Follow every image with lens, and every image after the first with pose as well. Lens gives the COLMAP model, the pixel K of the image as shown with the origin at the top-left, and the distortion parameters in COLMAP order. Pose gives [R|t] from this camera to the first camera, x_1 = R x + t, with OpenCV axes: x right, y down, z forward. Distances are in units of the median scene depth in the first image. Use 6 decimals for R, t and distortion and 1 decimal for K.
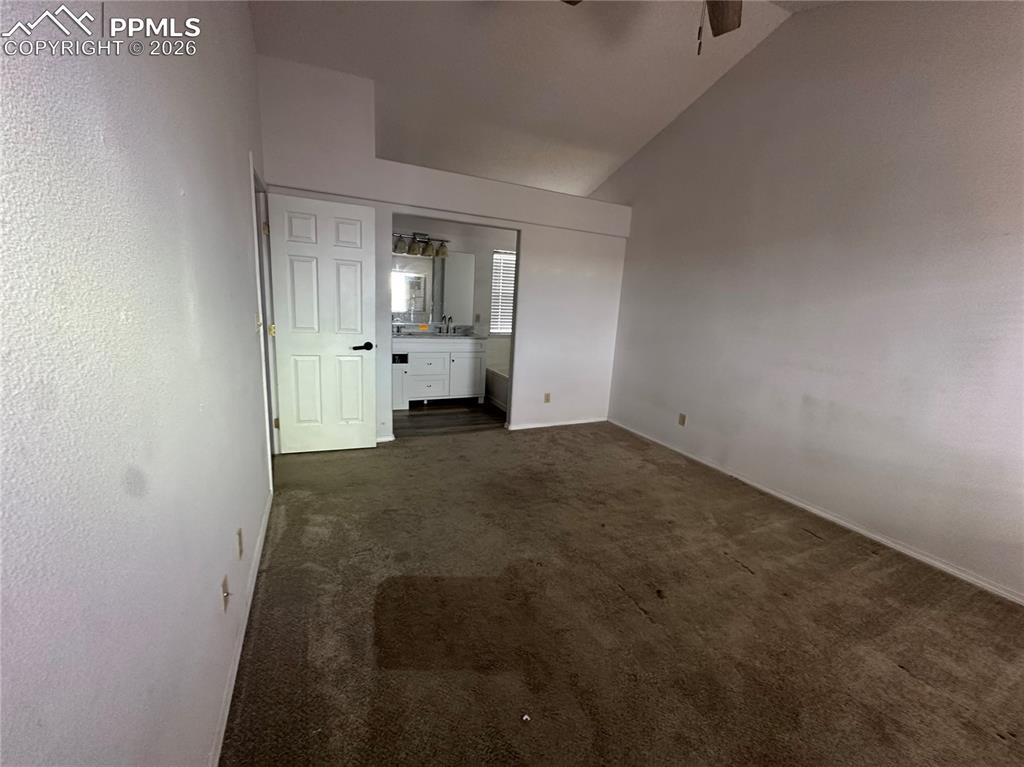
lens RADIAL K [[410.3, 0, 510.3], [0, 410.3, 381.9], [0, 0, 1]] dist [-0.002701, -0.000464]
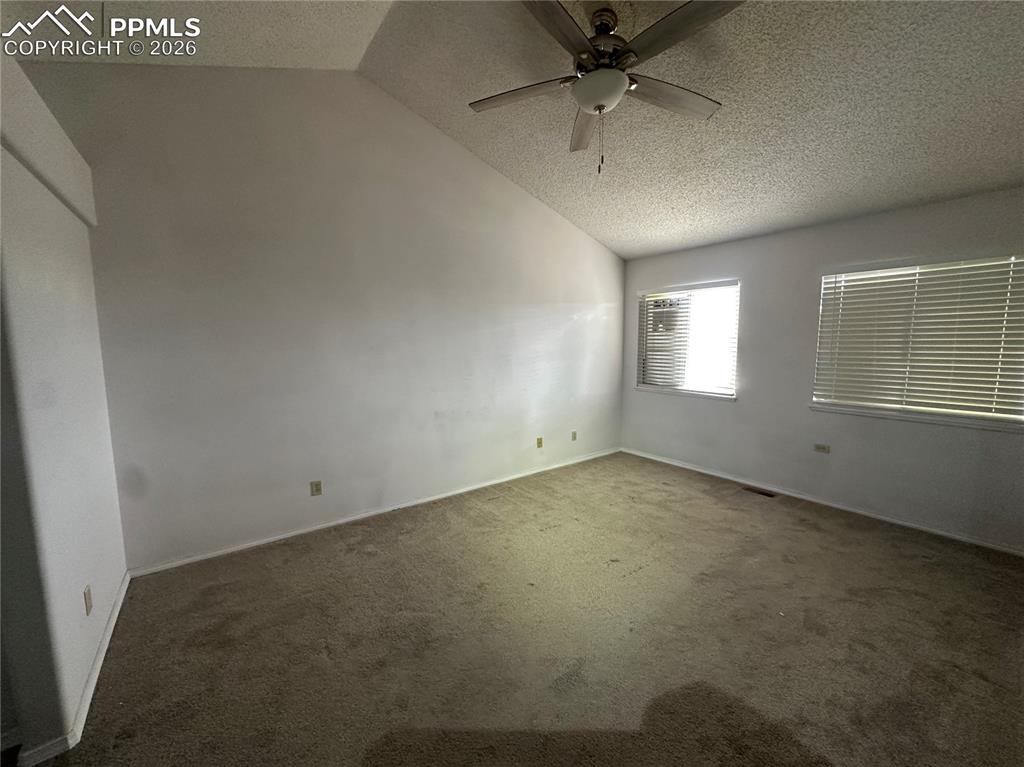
lens RADIAL K [[410.3, 0, 510.4], [0, 410.3, 385.7], [0, 0, 1]] dist [-0.002701, -0.000464]
pose [[-0.190986, -0.154999, 0.969278, -0.457481], [0.195783, 0.961598, 0.192348, -0.207790], [-0.961870, 0.226504, -0.153305, 0.830642]]
